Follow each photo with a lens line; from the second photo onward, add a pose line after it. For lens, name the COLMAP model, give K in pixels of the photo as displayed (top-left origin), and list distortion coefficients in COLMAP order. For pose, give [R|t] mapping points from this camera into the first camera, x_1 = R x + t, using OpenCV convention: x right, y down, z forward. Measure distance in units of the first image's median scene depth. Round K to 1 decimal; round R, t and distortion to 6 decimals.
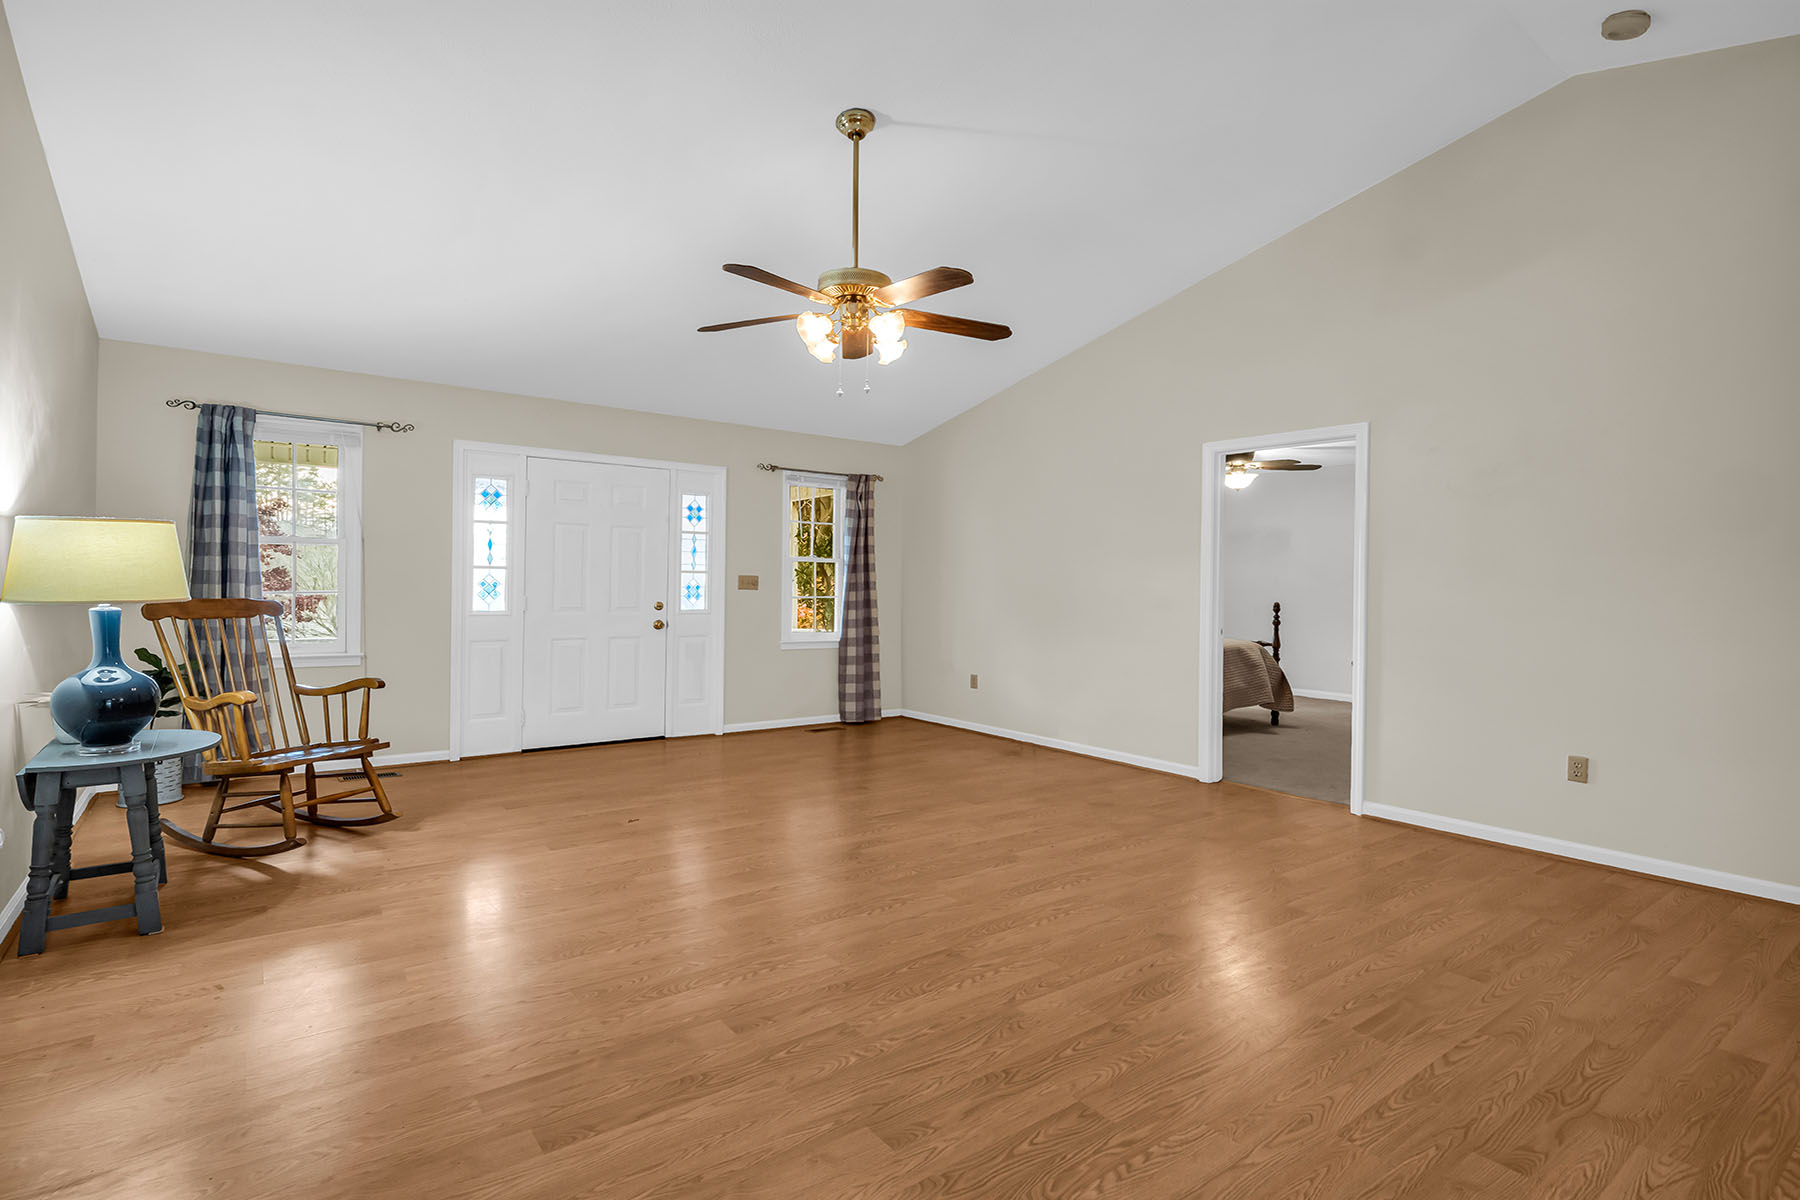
lens RADIAL K [[882.1, 0, 892.5], [0, 882.1, 579.8], [0, 0, 1]] dist [-0.001021, -0.008943]
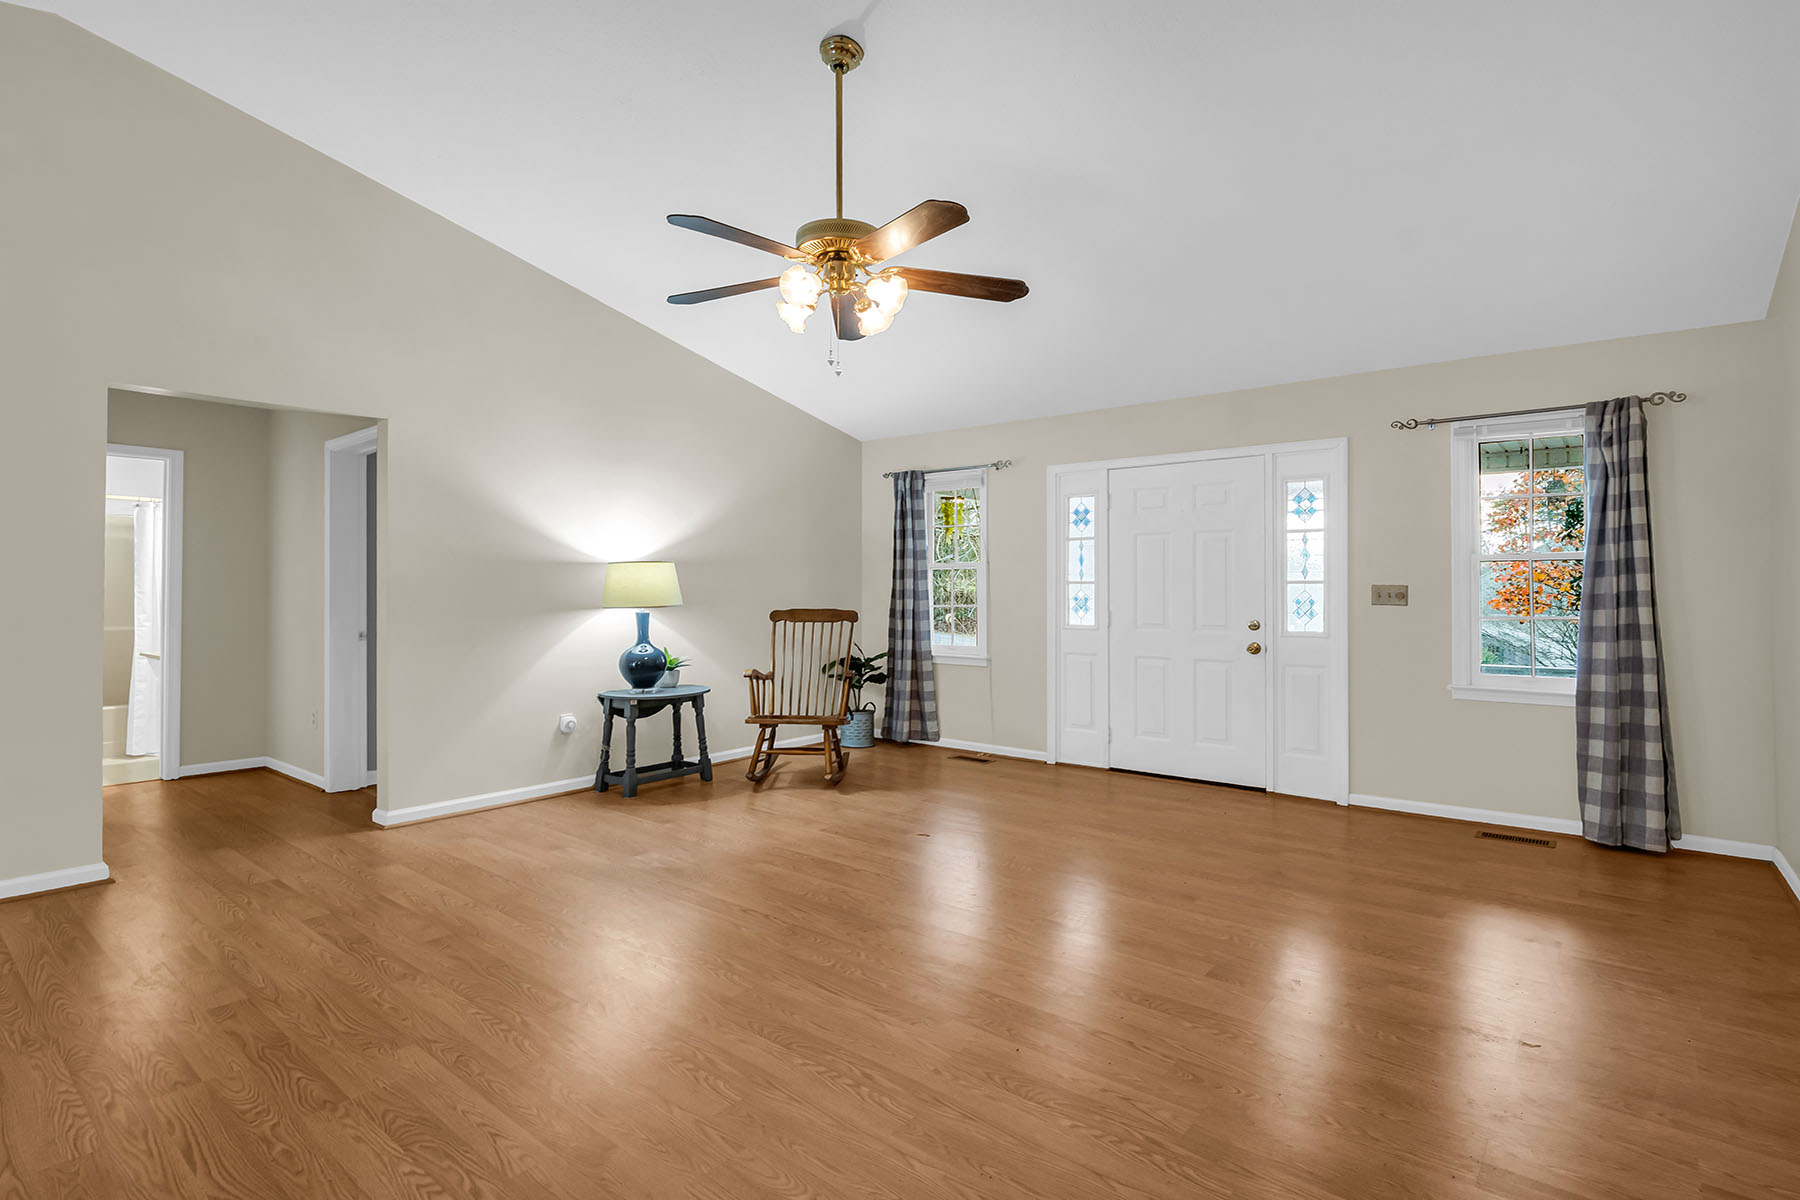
lens RADIAL K [[891.0, 0, 897.0], [0, 891.0, 583.2], [0, 0, 1]] dist [-0.002284, -0.009421]
pose [[0.235750, -0.019860, -0.971611, 0.514644], [0.006651, 0.999801, -0.018822, 0.004799], [0.971791, -0.002025, 0.235835, 0.550224]]
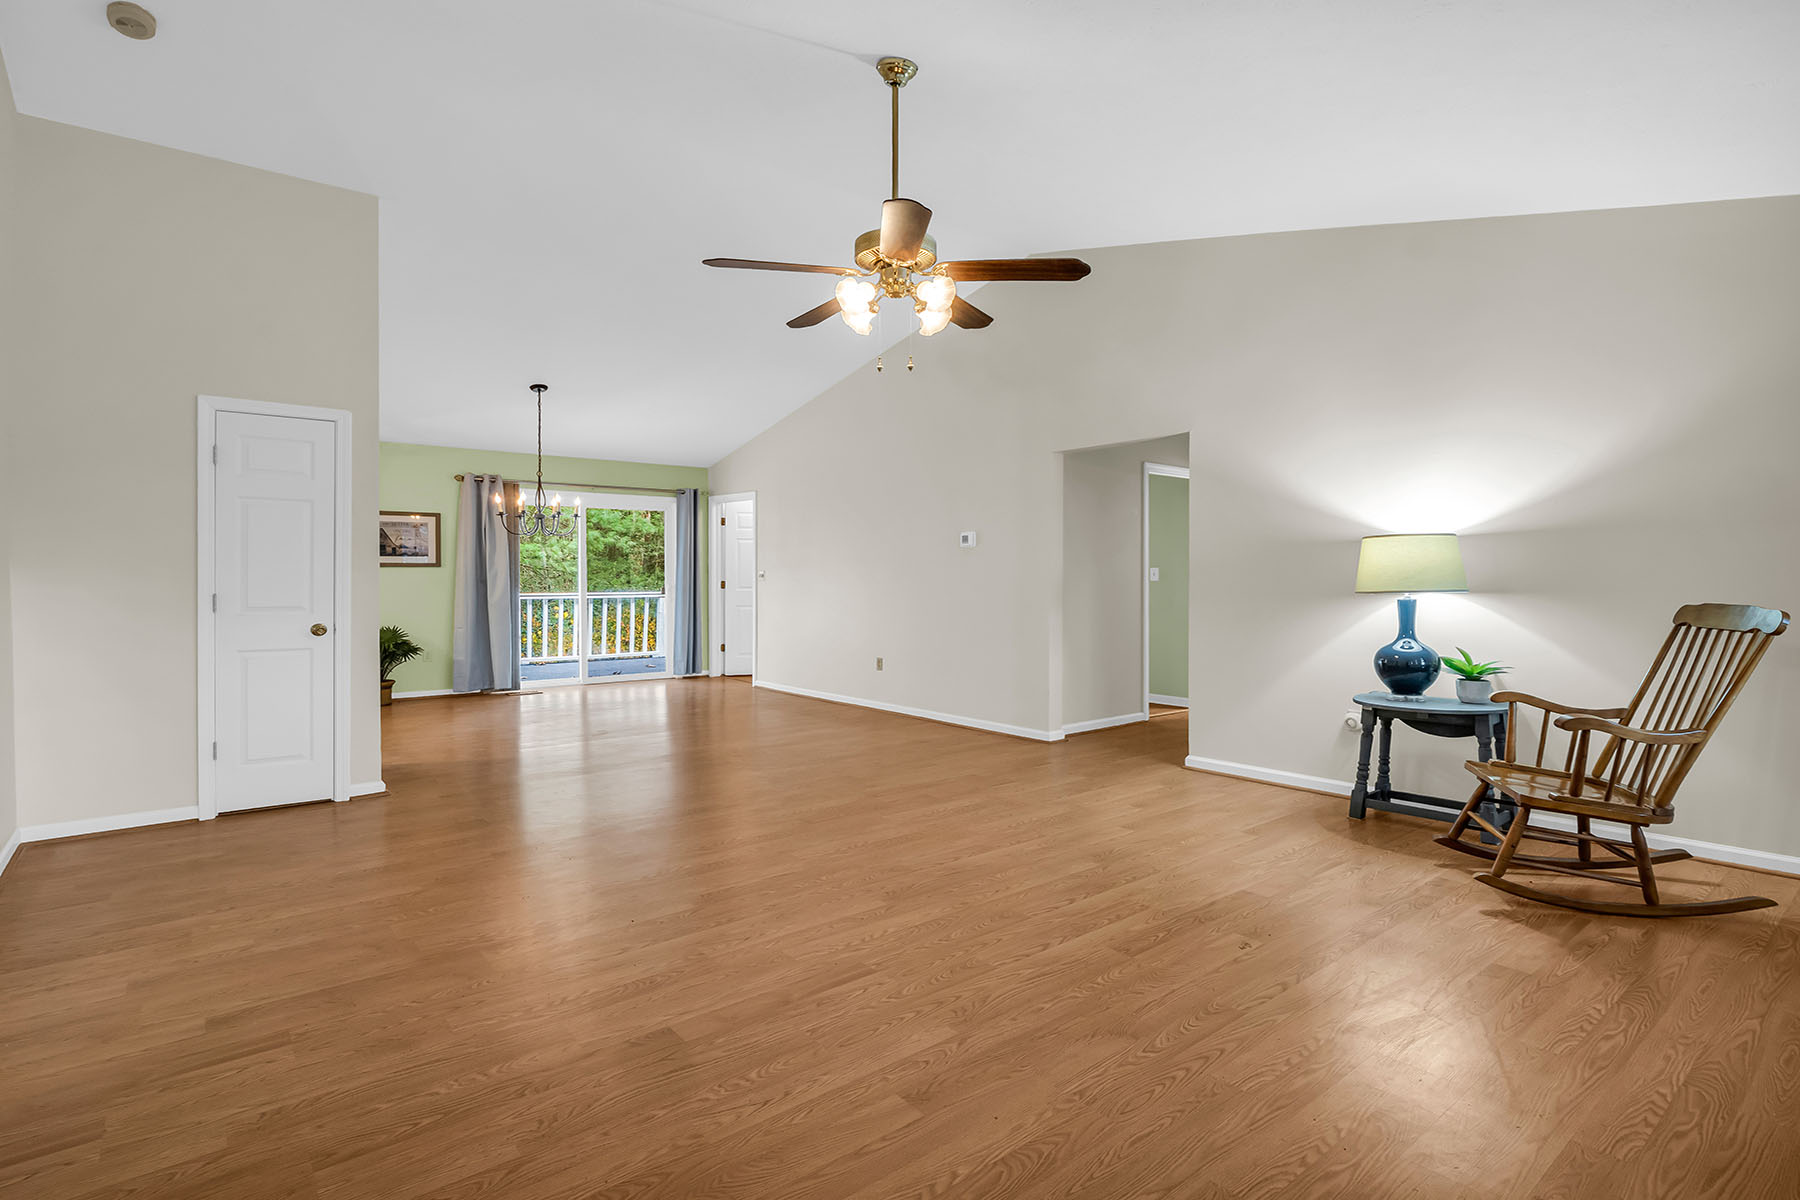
lens RADIAL K [[891.0, 0, 897.0], [0, 891.0, 583.2], [0, 0, 1]] dist [-0.002284, -0.009421]
pose [[-0.999096, -0.011527, -0.040919, -0.007409], [-0.011783, 0.999912, 0.006028, 0.003354], [0.040846, 0.006505, -0.999144, 1.238152]]
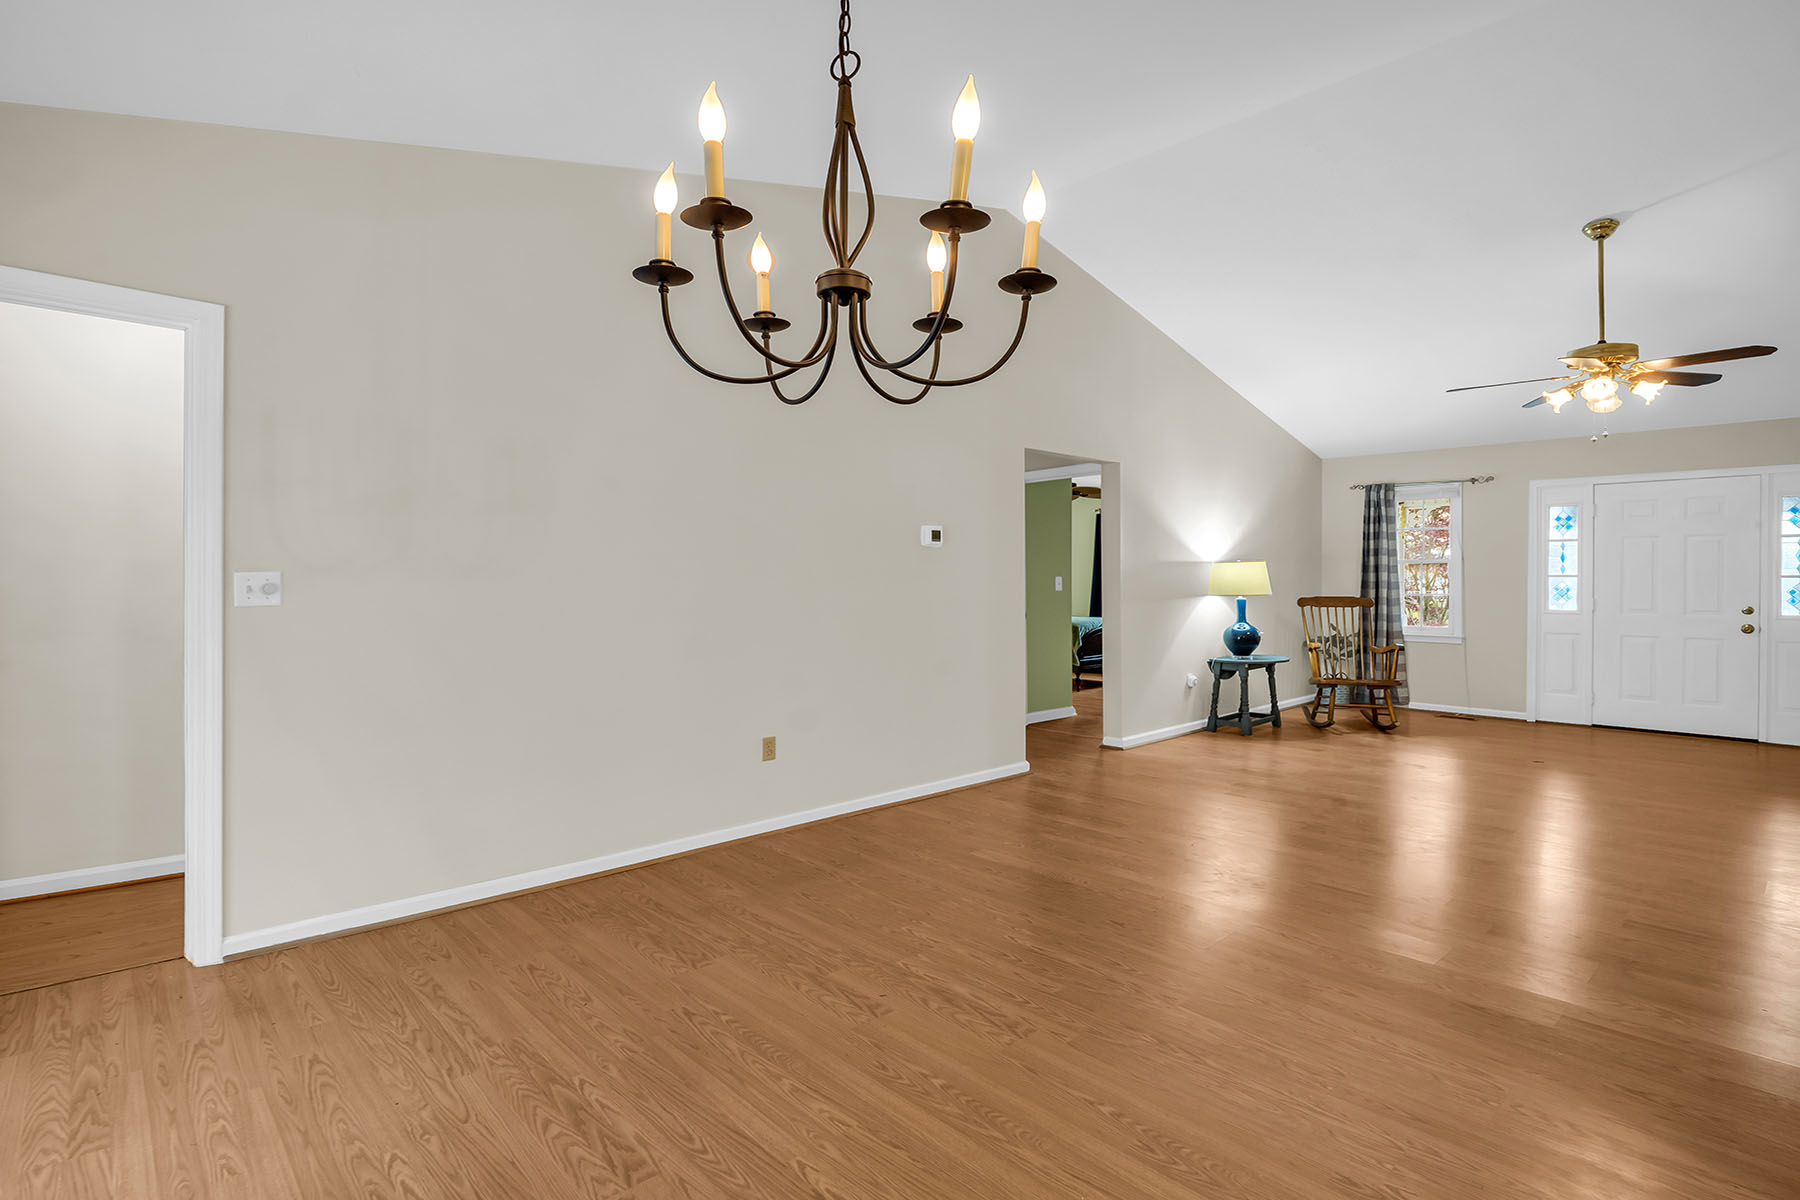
lens RADIAL K [[891.8, 0, 883.0], [0, 891.8, 590.7], [0, 0, 1]] dist [-0.022657, -0.000408]
pose [[0.101279, 0.000240, -0.994858, 0.719297], [0.003699, 0.999993, 0.000618, 0.002687], [0.994851, -0.003743, 0.101278, -0.108969]]
